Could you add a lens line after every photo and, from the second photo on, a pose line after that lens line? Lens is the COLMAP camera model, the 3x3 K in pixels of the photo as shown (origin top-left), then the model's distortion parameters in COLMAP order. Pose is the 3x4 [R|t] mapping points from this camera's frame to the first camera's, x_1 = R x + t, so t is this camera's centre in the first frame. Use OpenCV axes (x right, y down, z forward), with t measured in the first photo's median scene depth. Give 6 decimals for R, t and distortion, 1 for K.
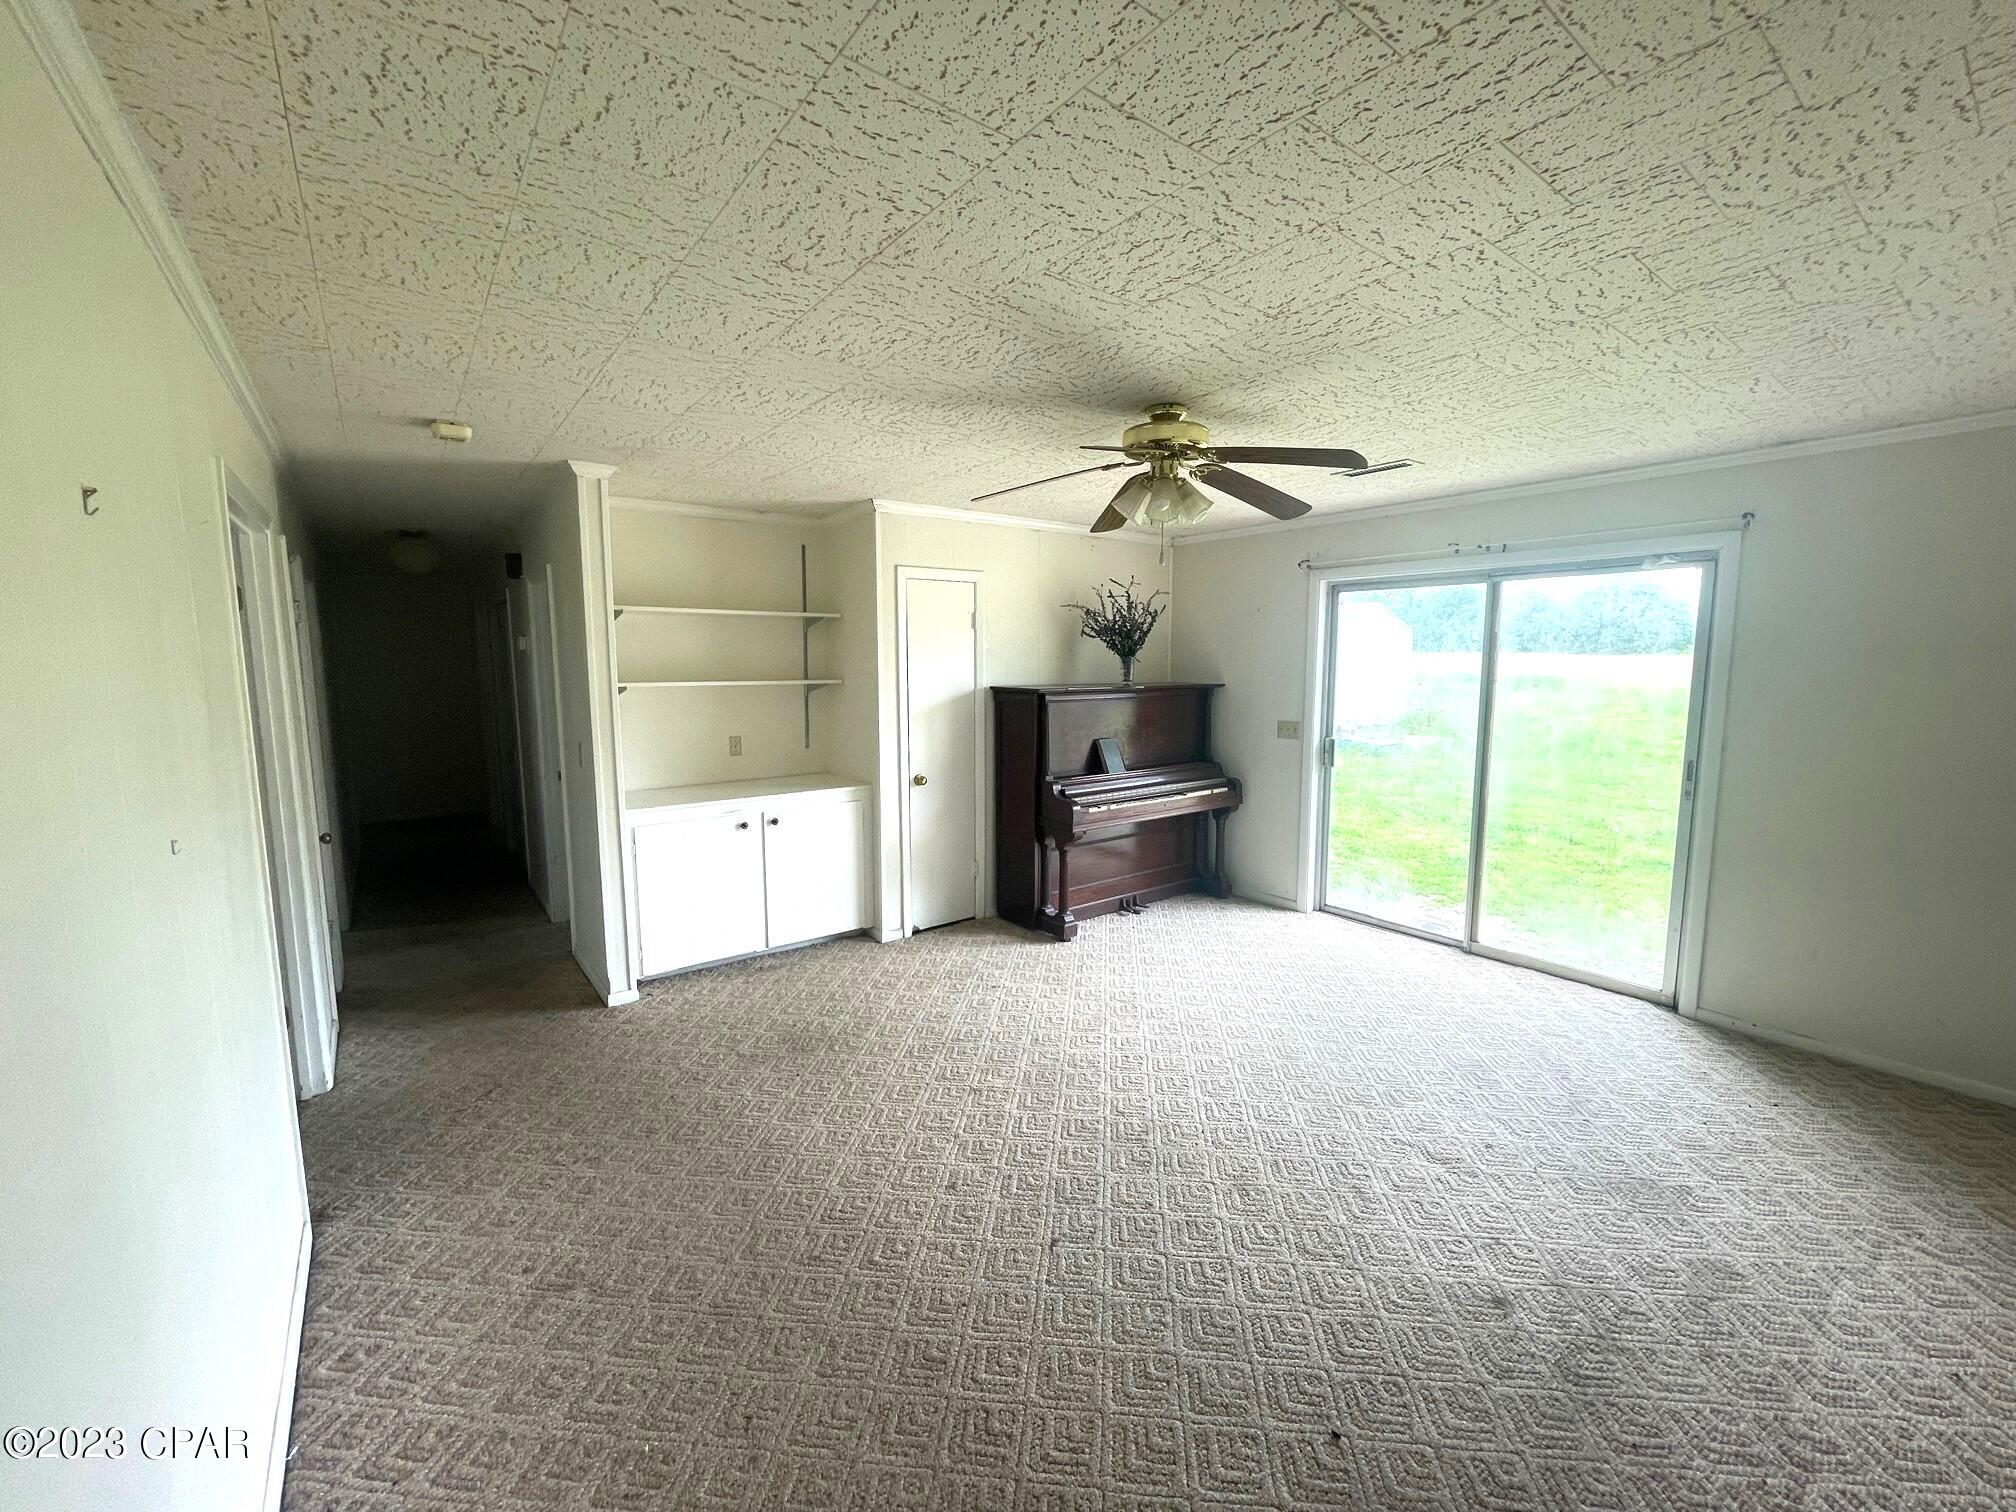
lens RADIAL K [[818.5, 0, 1002.3], [0, 818.5, 755.0], [0, 0, 1]] dist [-0.000238, -0.000726]
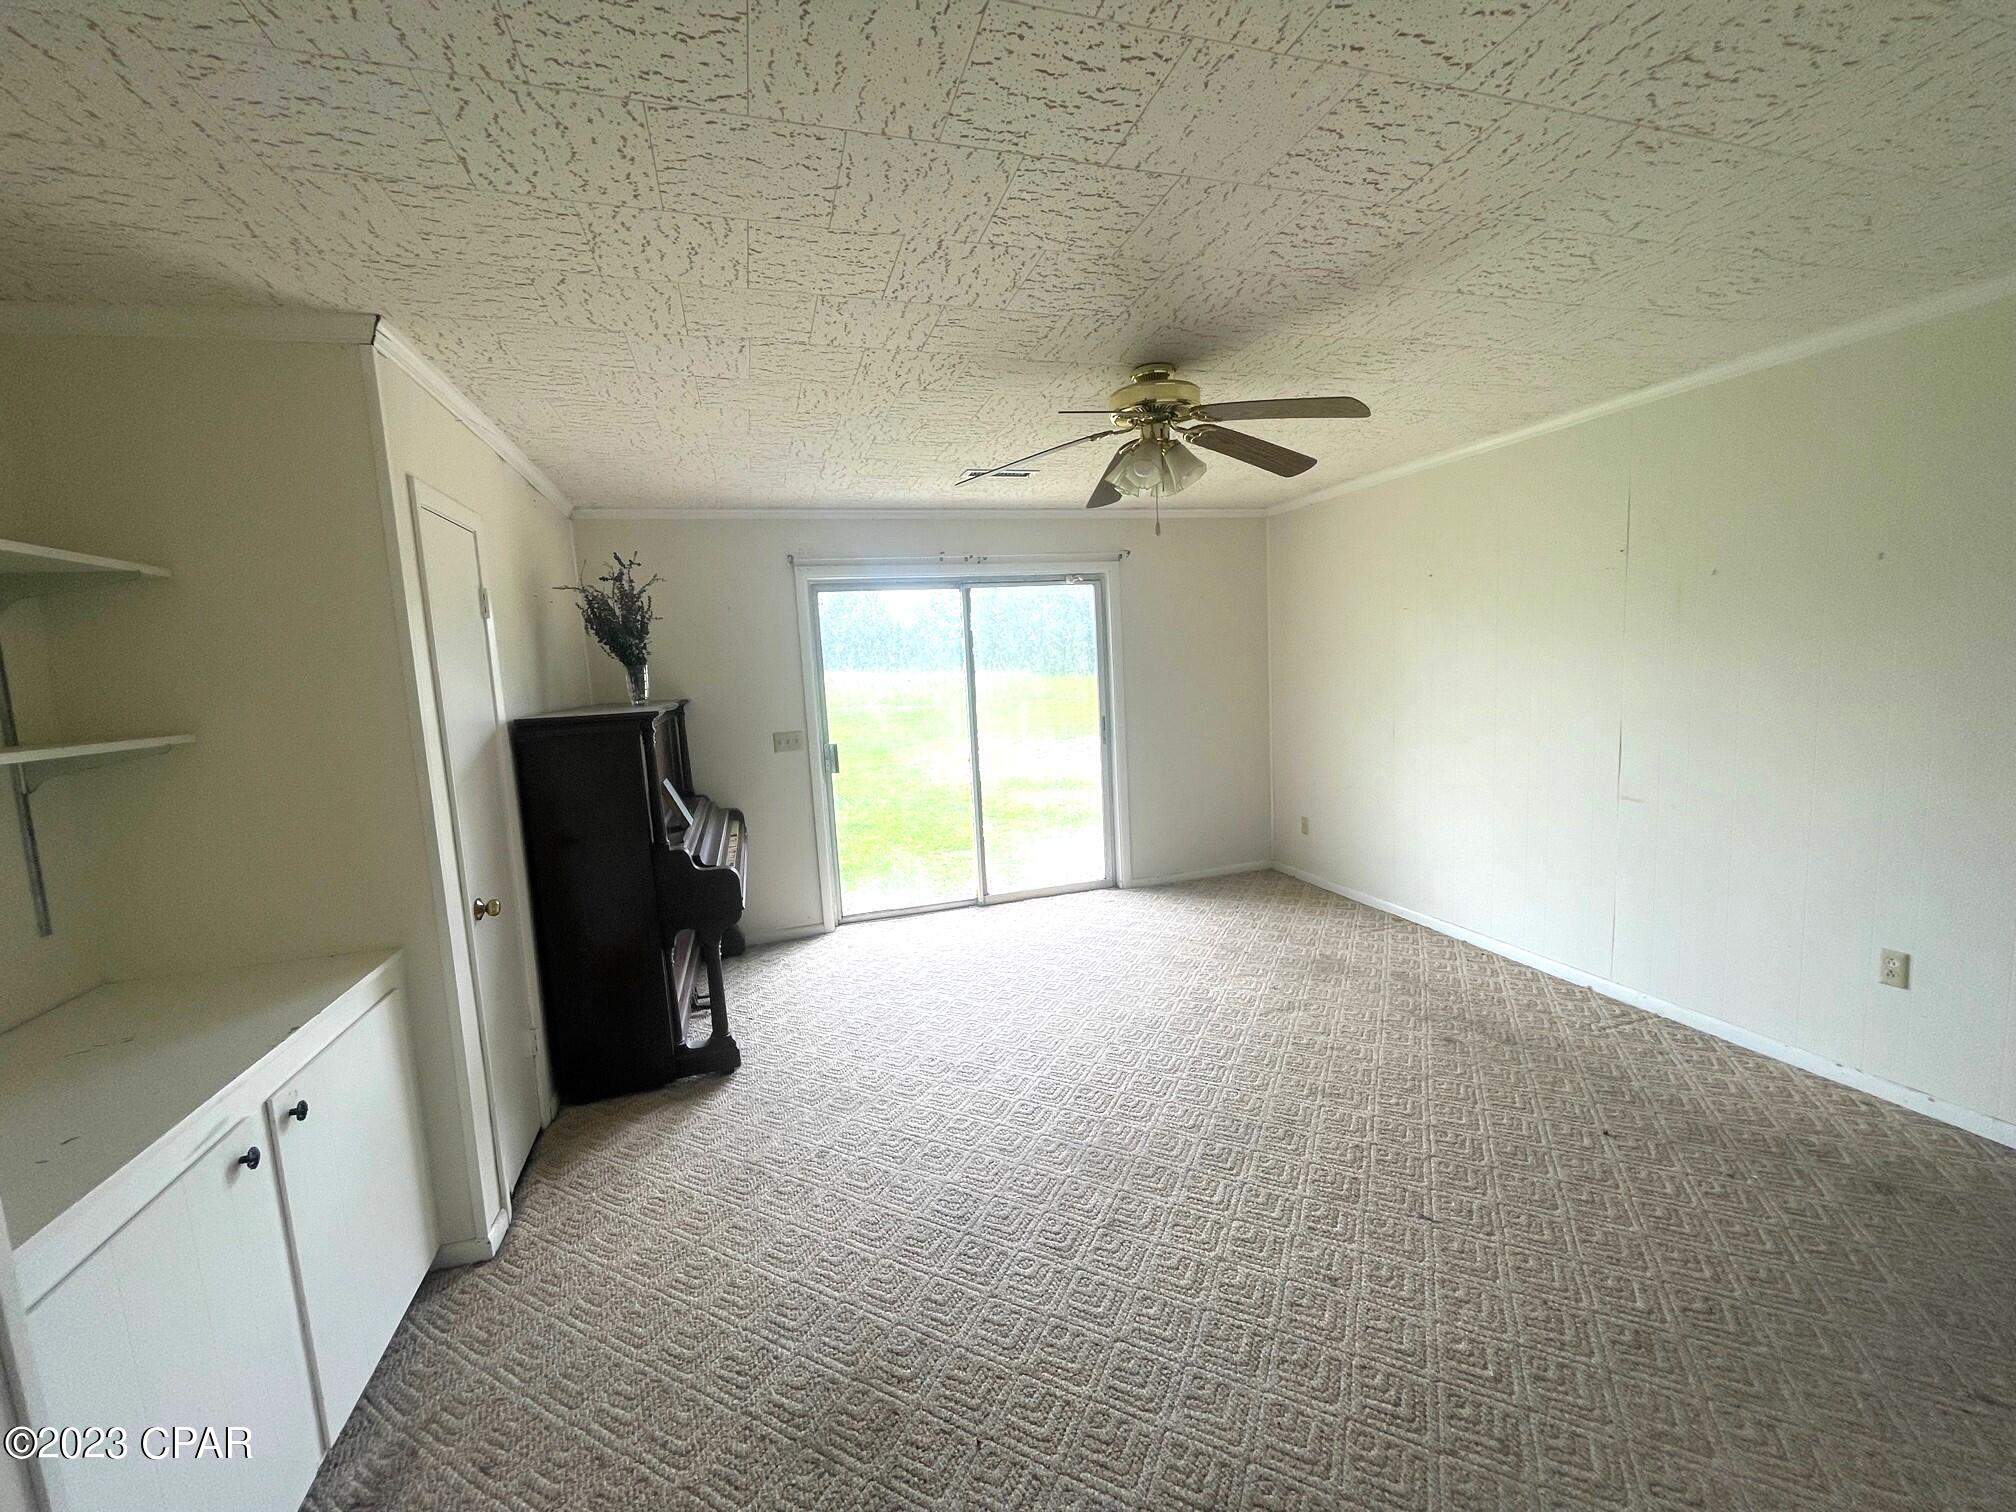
lens RADIAL K [[818.5, 0, 1004.8], [0, 818.5, 756.9], [0, 0, 1]] dist [-0.000238, -0.000726]
pose [[0.333434, -0.127404, 0.934125, -0.533500], [0.161207, 0.983939, 0.076655, -0.057187], [-0.928889, 0.125028, 0.348617, 0.596685]]
